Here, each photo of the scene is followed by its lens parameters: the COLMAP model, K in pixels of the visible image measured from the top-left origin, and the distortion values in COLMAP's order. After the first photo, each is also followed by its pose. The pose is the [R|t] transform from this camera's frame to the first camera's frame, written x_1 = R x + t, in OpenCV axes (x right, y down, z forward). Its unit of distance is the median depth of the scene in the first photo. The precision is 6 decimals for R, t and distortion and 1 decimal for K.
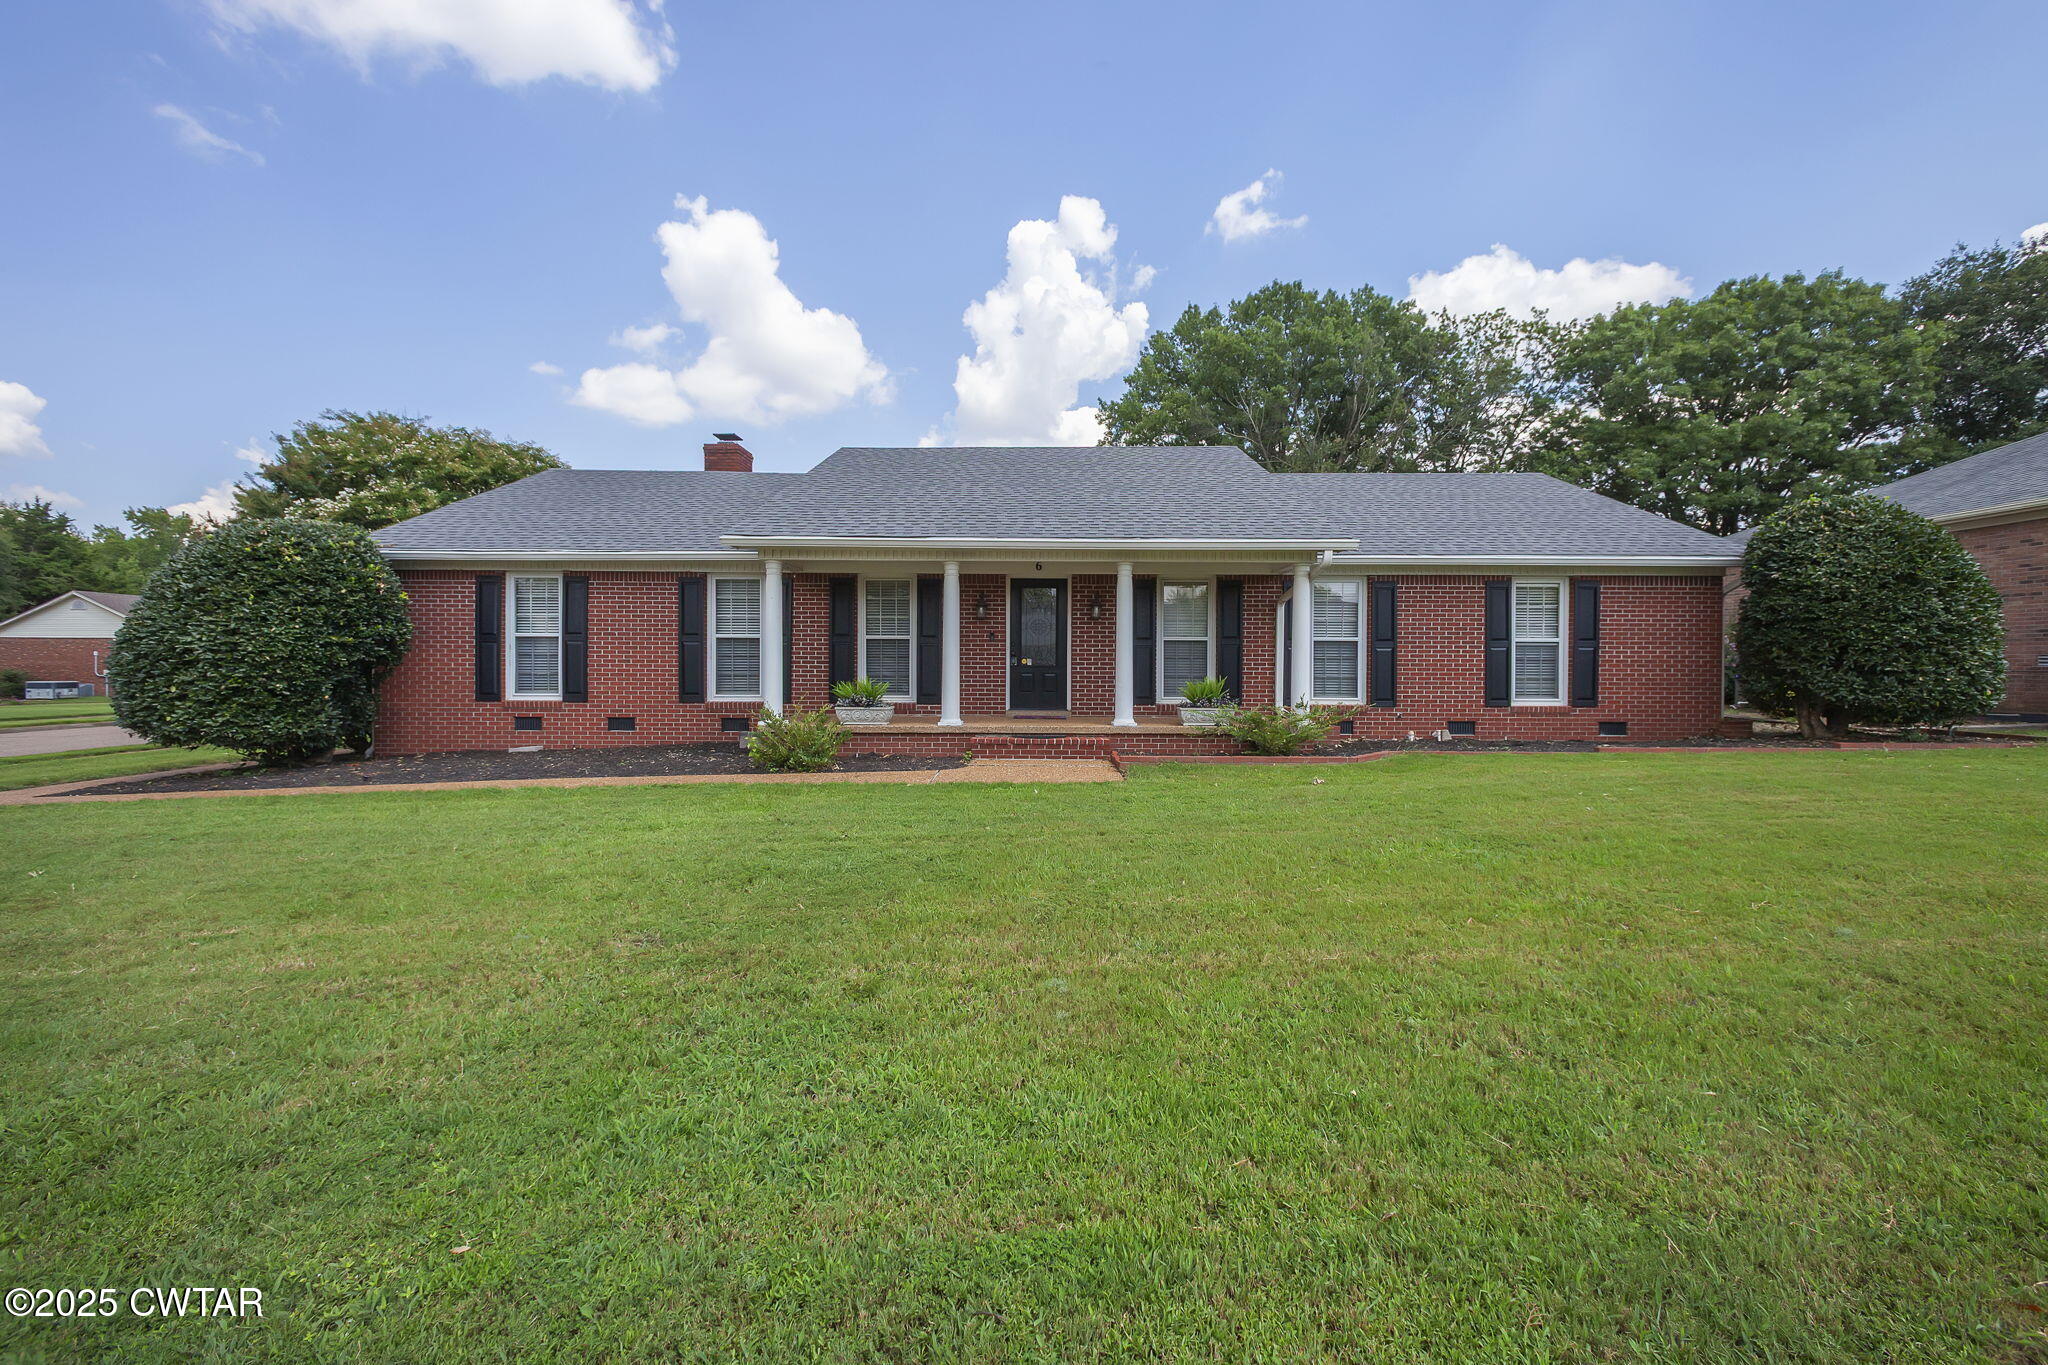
lens RADIAL K [[808.8, 0, 1024.2], [0, 808.8, 681.3], [0, 0, 1]] dist [0.000466, -0.000256]
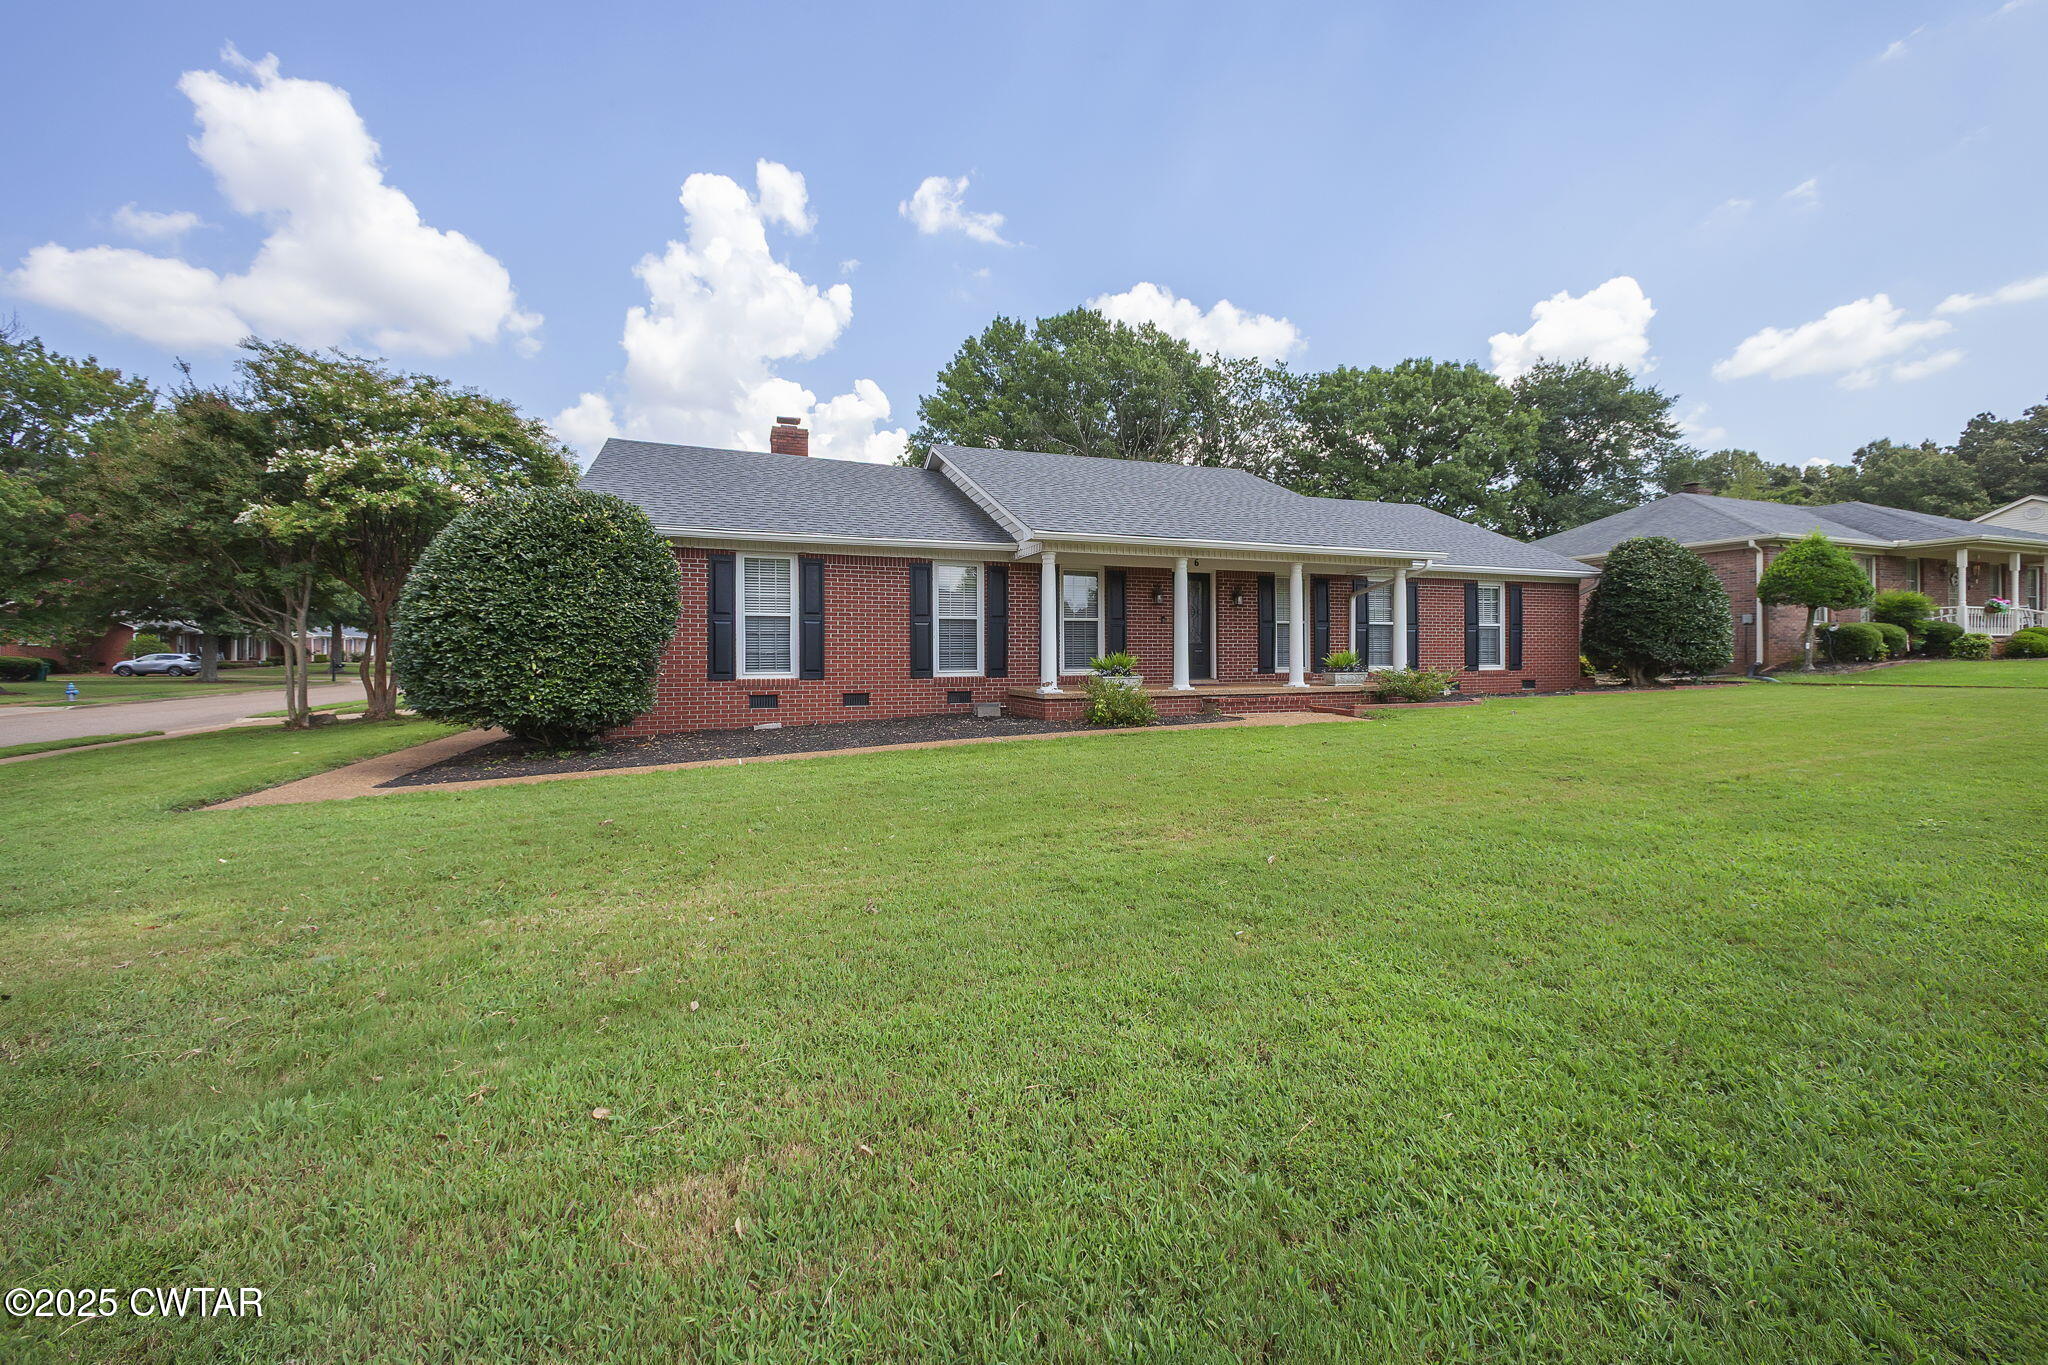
lens RADIAL K [[816.5, 0, 1035.0], [0, 816.5, 663.0], [0, 0, 1]] dist [0.010351, 0.000018]
pose [[0.931807, -0.011209, 0.362781, -0.667068], [0.015452, 0.999842, -0.008797, 0.018224], [-0.362625, 0.013803, 0.931833, -0.078512]]
